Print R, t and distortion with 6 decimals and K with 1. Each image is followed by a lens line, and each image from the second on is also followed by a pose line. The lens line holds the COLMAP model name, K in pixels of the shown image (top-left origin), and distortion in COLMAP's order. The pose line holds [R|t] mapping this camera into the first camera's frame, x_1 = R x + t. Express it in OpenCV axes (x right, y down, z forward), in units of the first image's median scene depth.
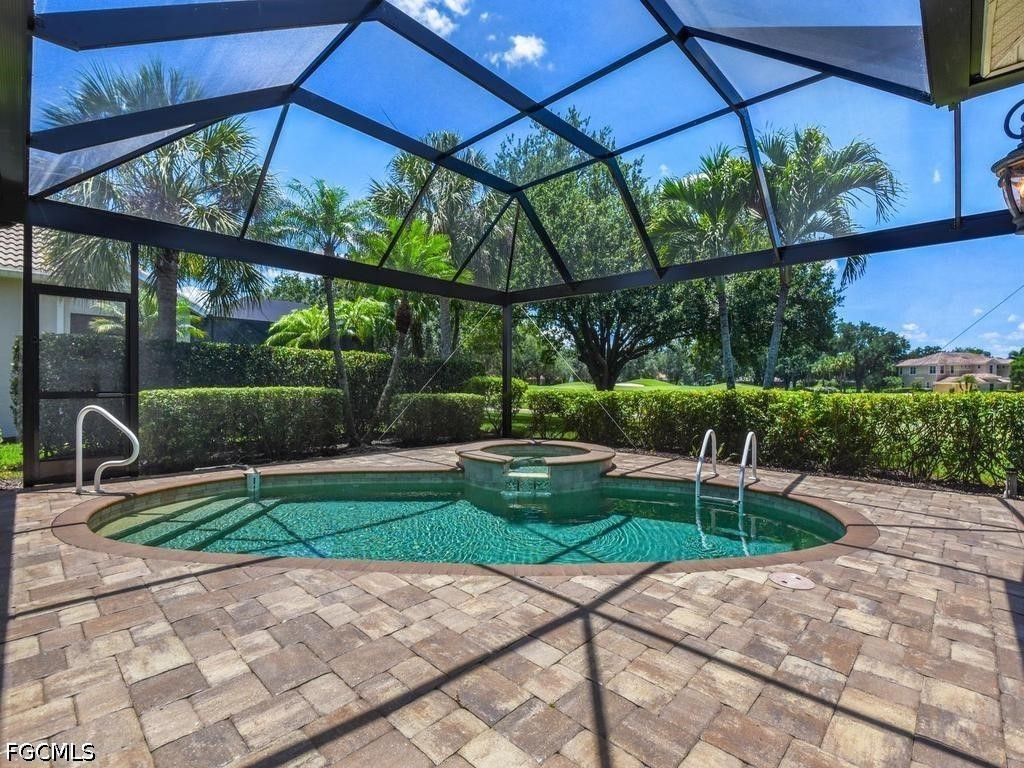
lens RADIAL K [[469.6, 0, 511.4], [0, 469.6, 390.9], [0, 0, 1]] dist [-0.018812, -0.001878]
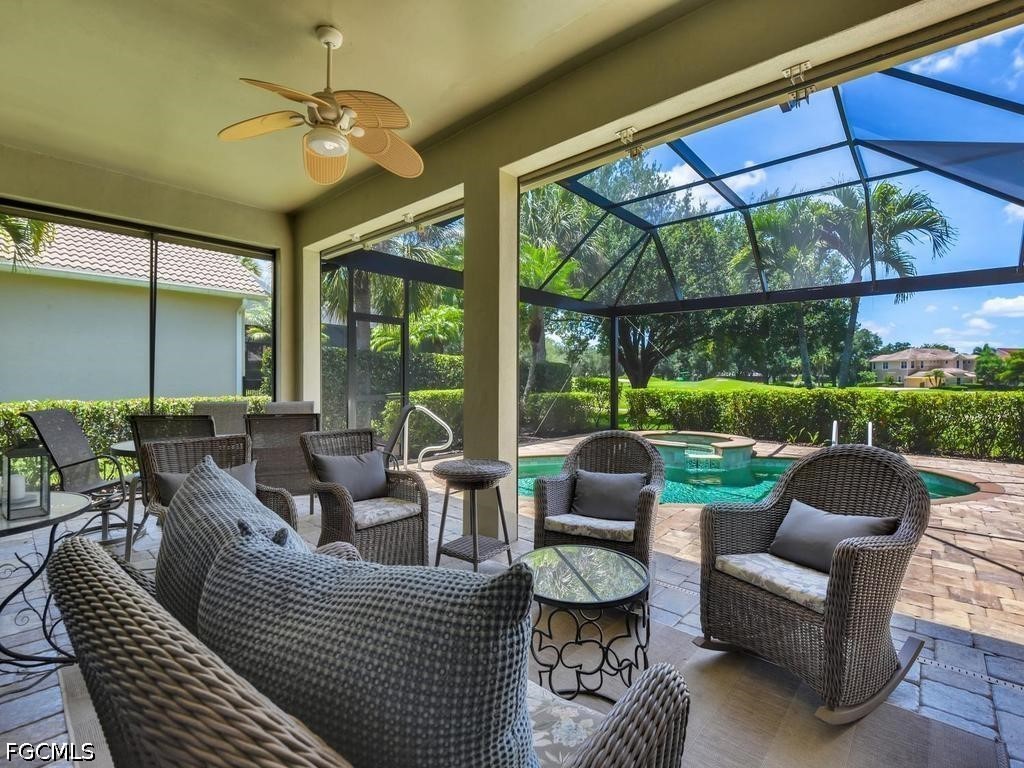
lens RADIAL K [[463.1, 0, 520.8], [0, 463.1, 382.6], [0, 0, 1]] dist [-0.000637, -0.008959]
pose [[0.998620, -0.004401, 0.052334, -0.133248], [0.004830, 0.999956, -0.008068, -0.004561], [-0.052296, 0.008310, 0.998597, -0.065510]]
